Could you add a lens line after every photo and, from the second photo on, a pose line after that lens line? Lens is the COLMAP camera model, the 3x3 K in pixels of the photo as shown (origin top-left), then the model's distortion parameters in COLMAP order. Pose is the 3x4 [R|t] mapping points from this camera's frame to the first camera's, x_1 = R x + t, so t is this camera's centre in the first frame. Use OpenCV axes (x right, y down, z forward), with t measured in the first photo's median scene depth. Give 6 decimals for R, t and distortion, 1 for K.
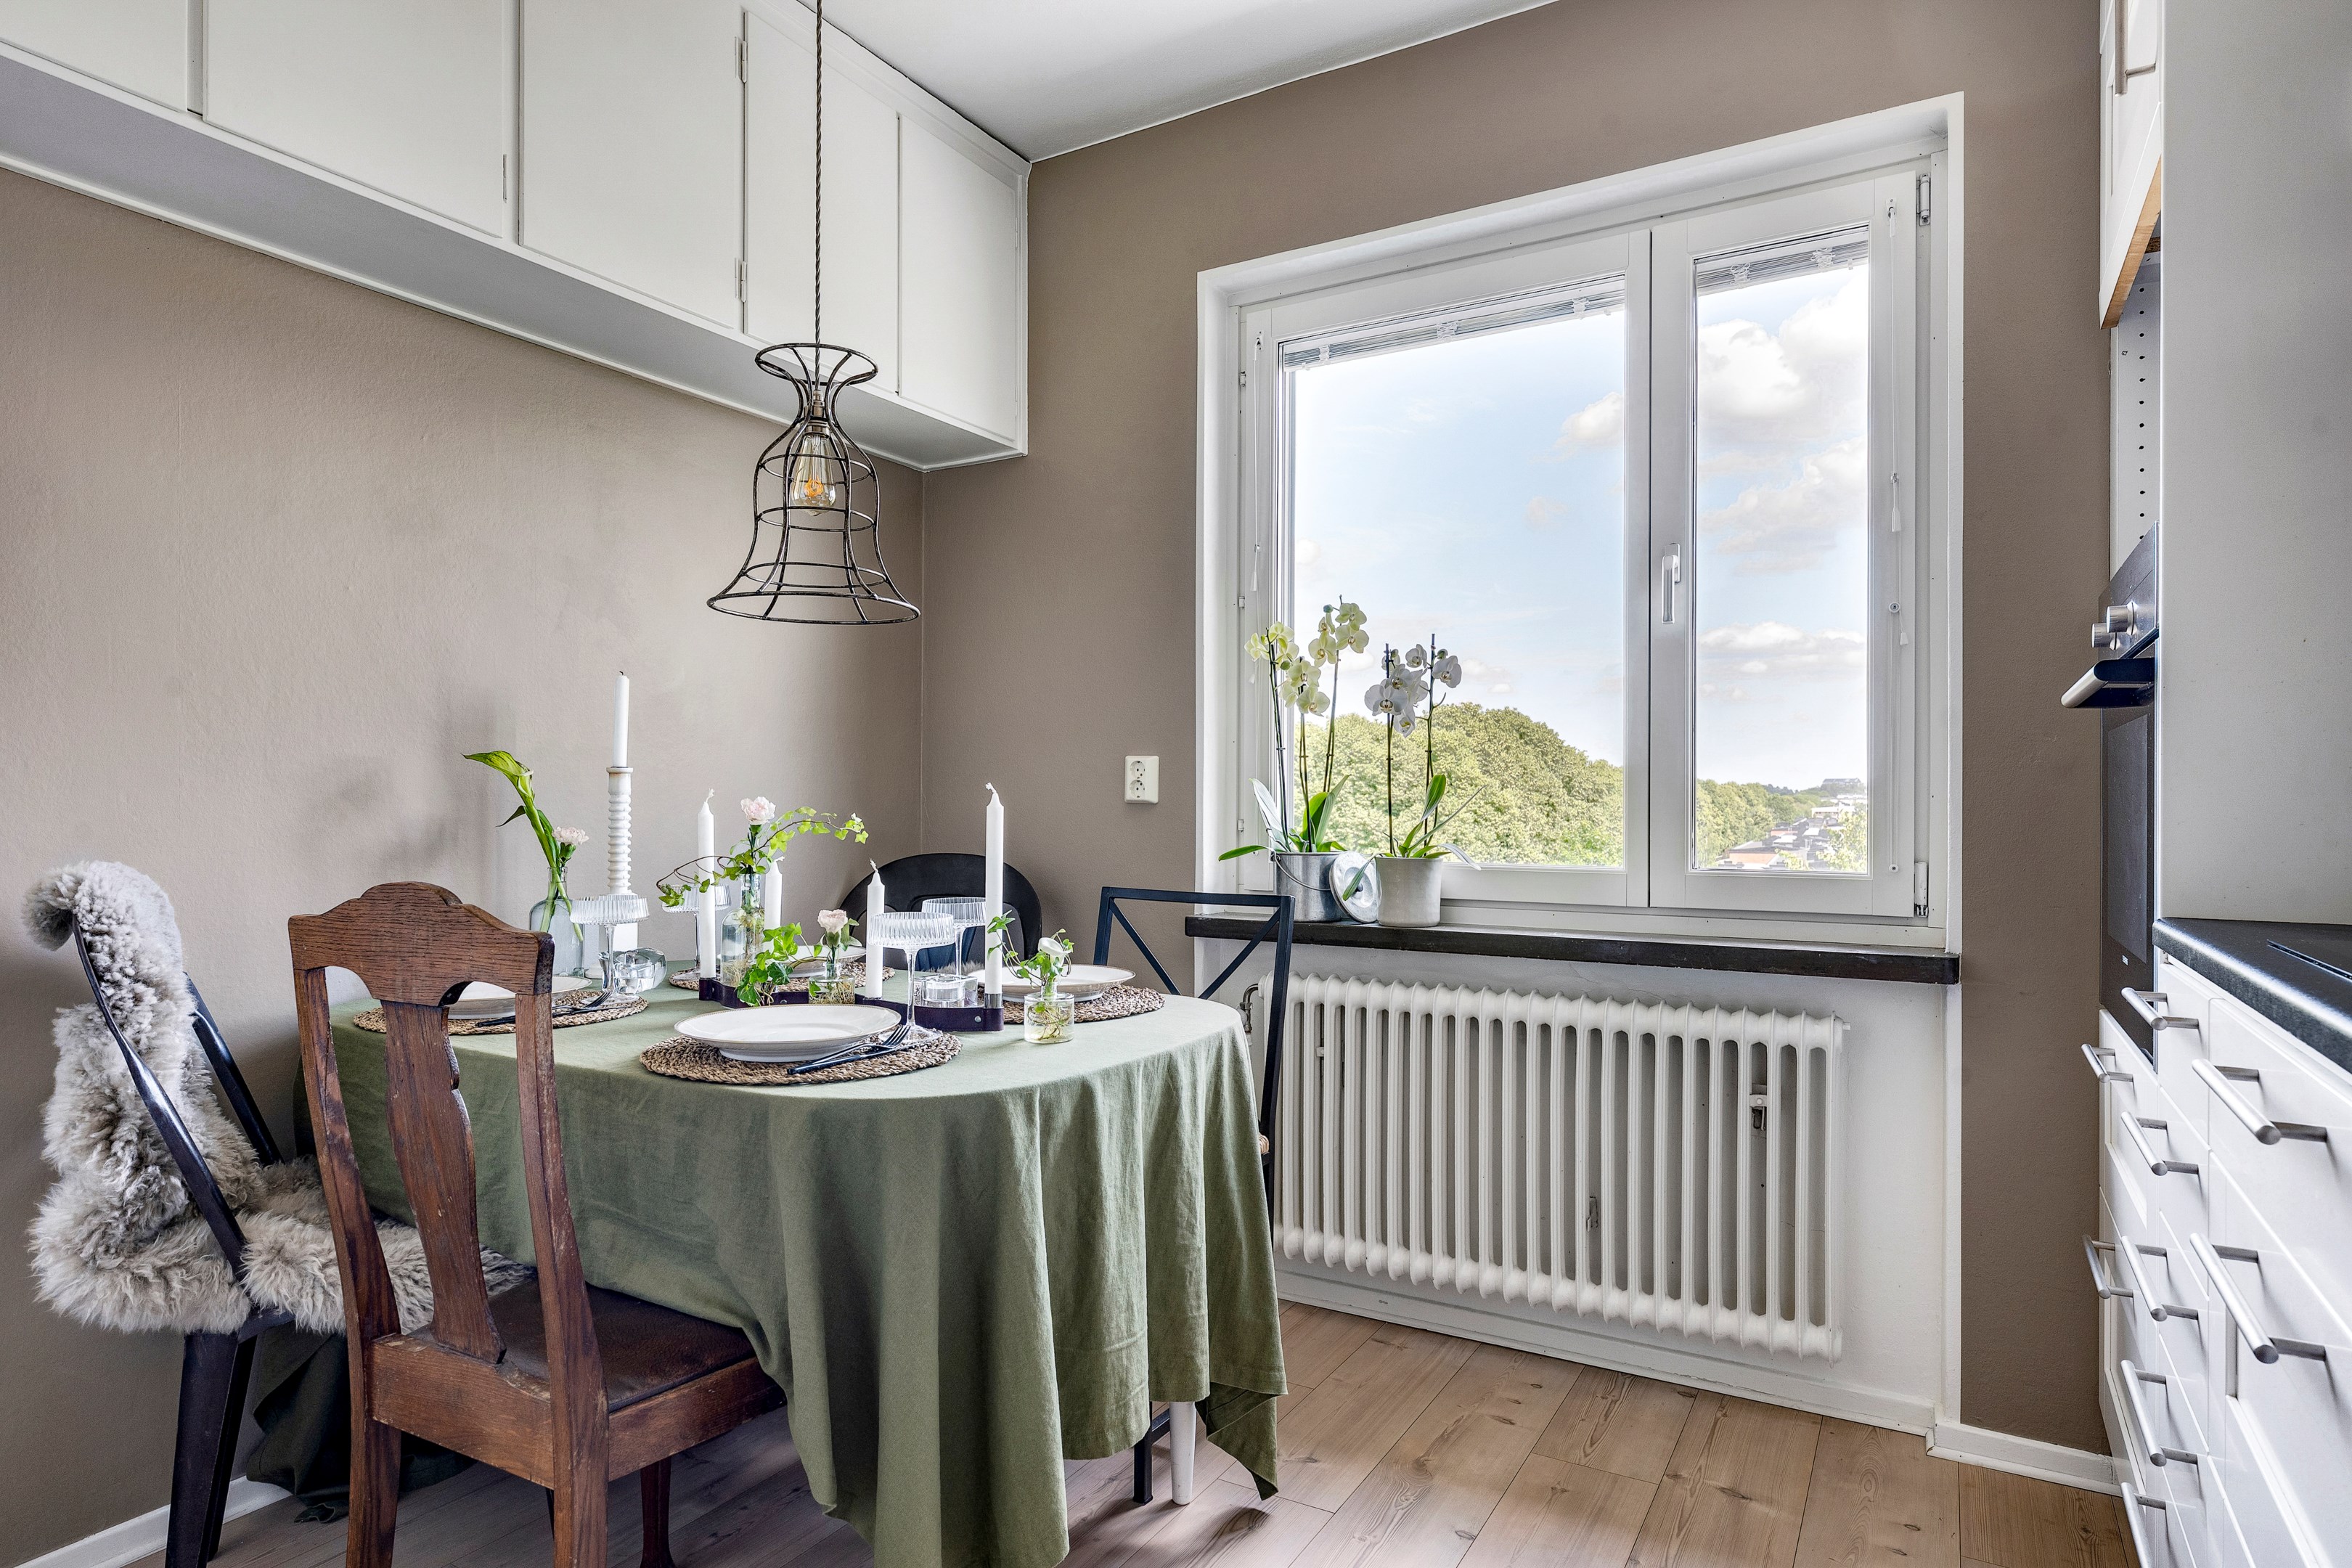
lens RADIAL K [[1325.6, 0, 1165.9], [0, 1325.6, 795.8], [0, 0, 1]] dist [-0.000340, 0.002656]
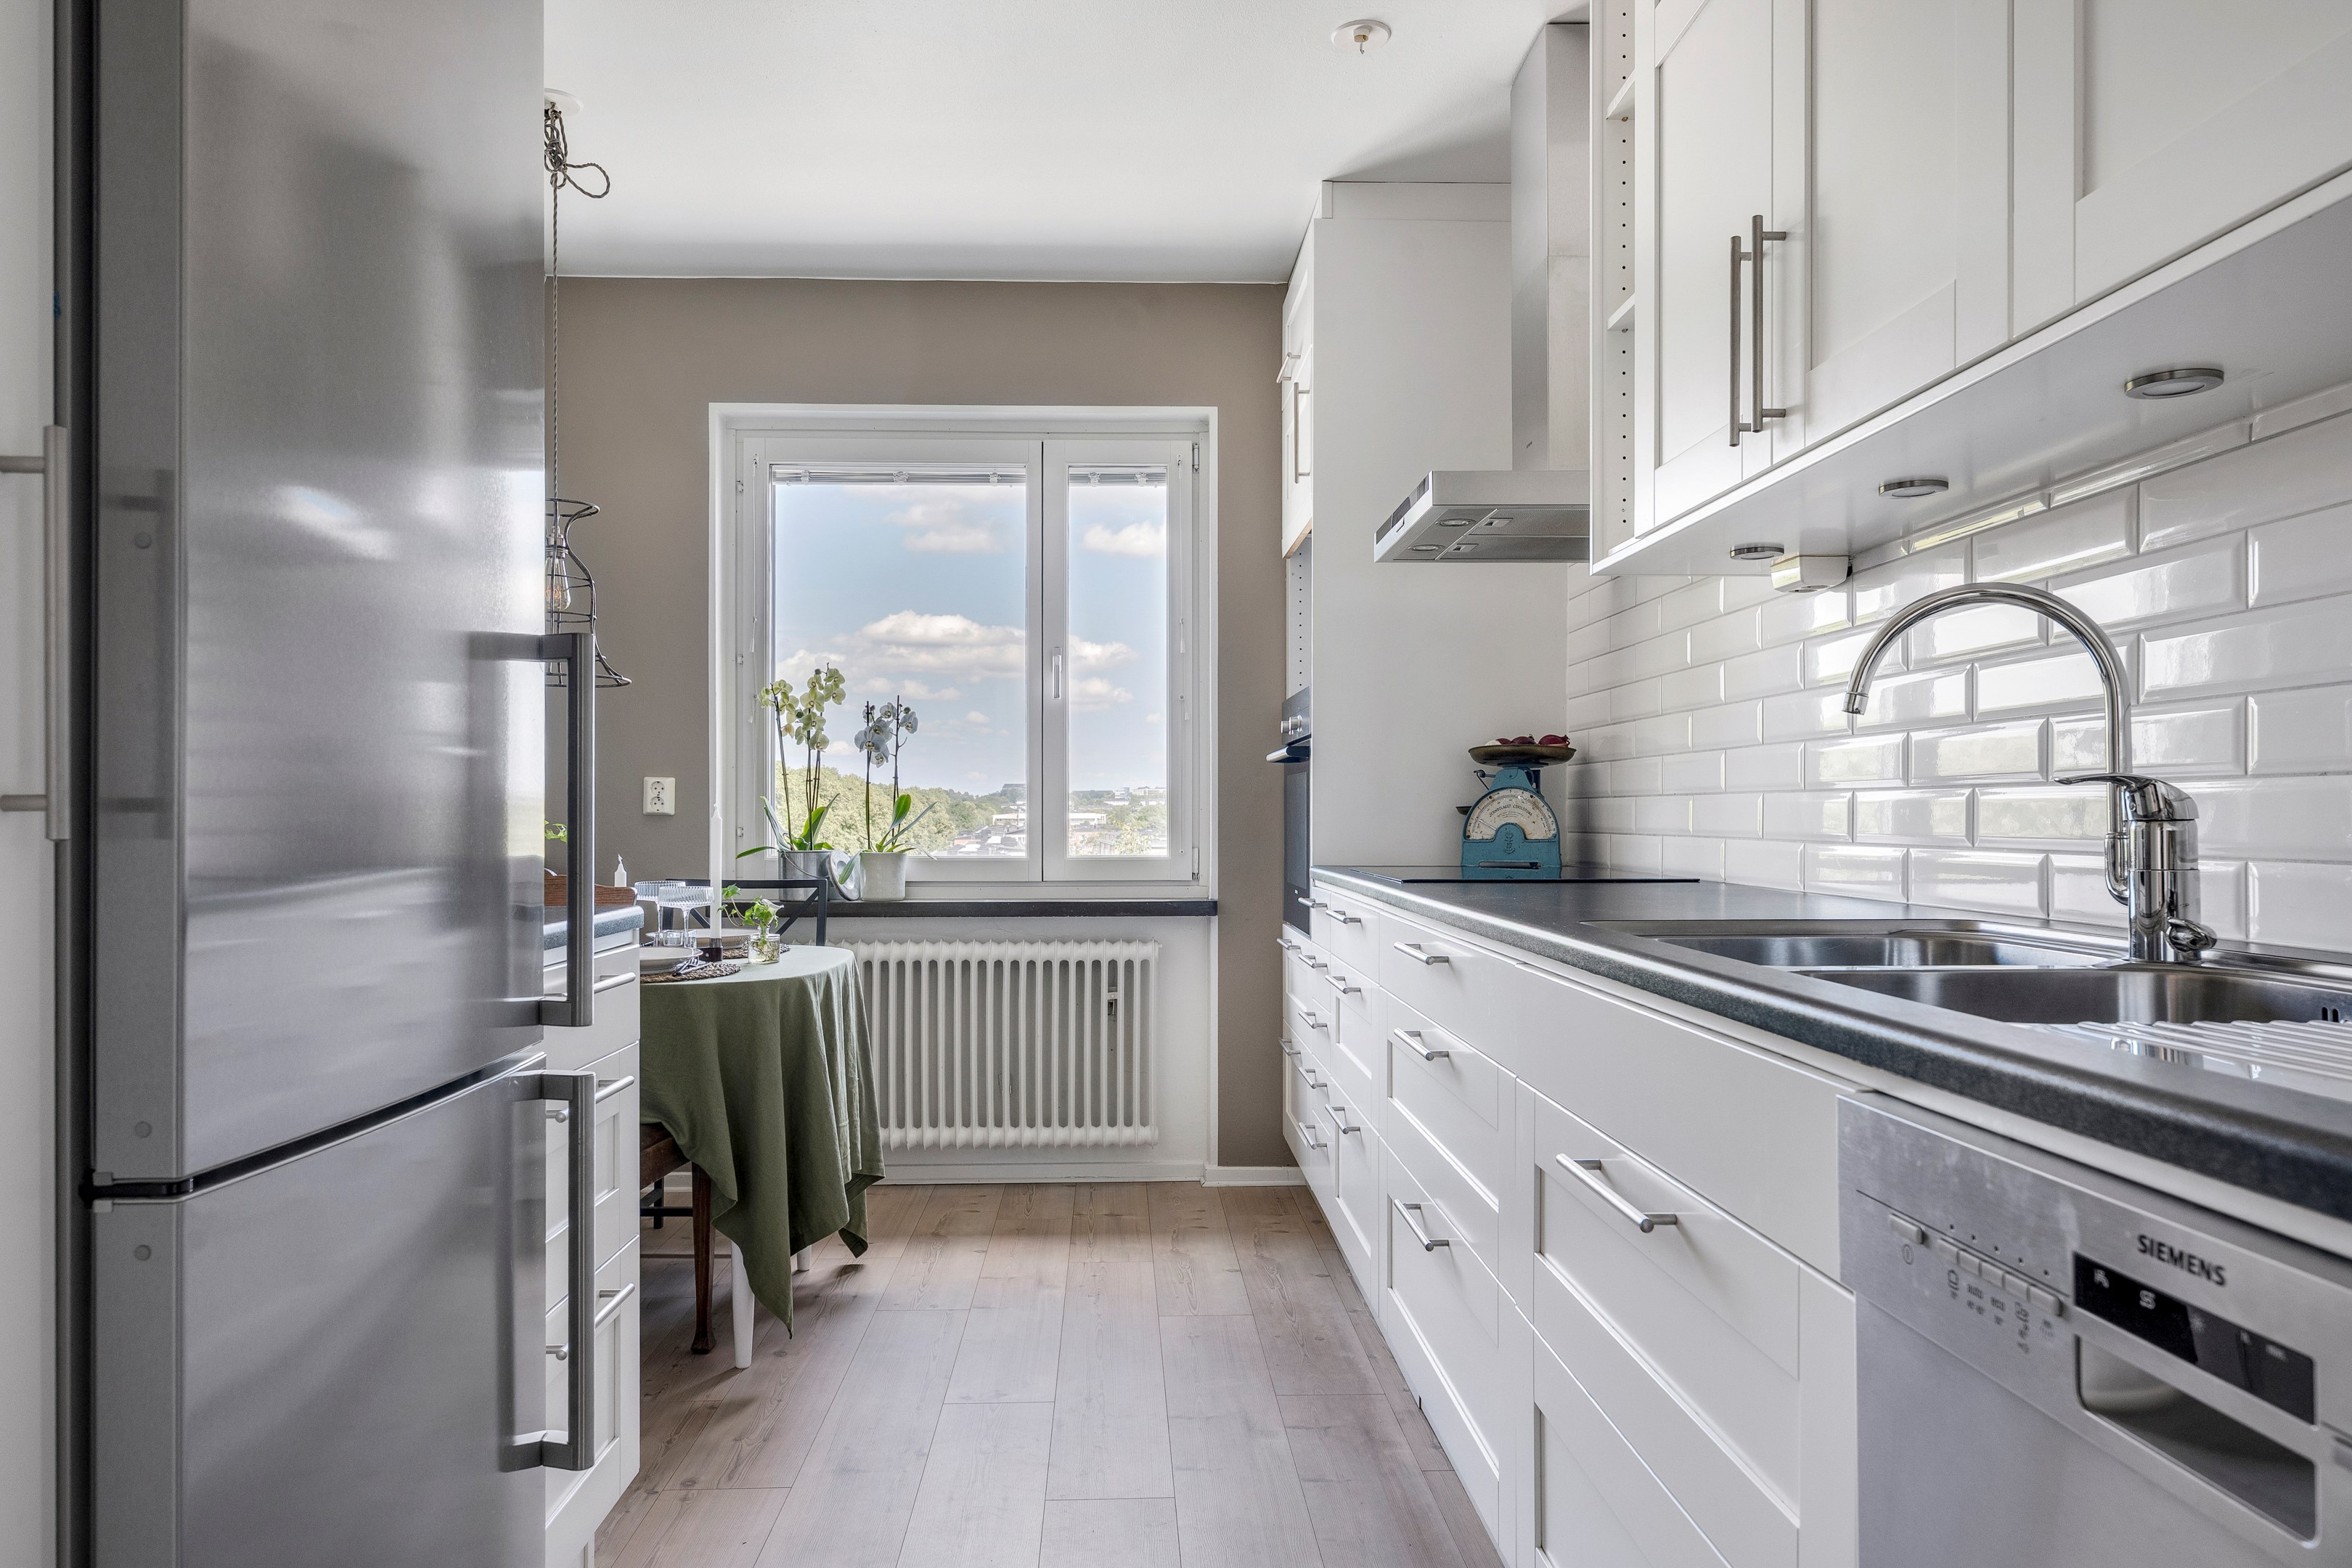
lens RADIAL K [[1404.0, 0, 1179.6], [0, 1404.0, 777.5], [0, 0, 1]] dist [-0.001580, 0.002719]
pose [[0.844939, 0.009392, 0.534781, -0.373329], [0.000200, 0.999840, -0.017875, -0.007211], [-0.534863, 0.015210, 0.844802, -0.464138]]
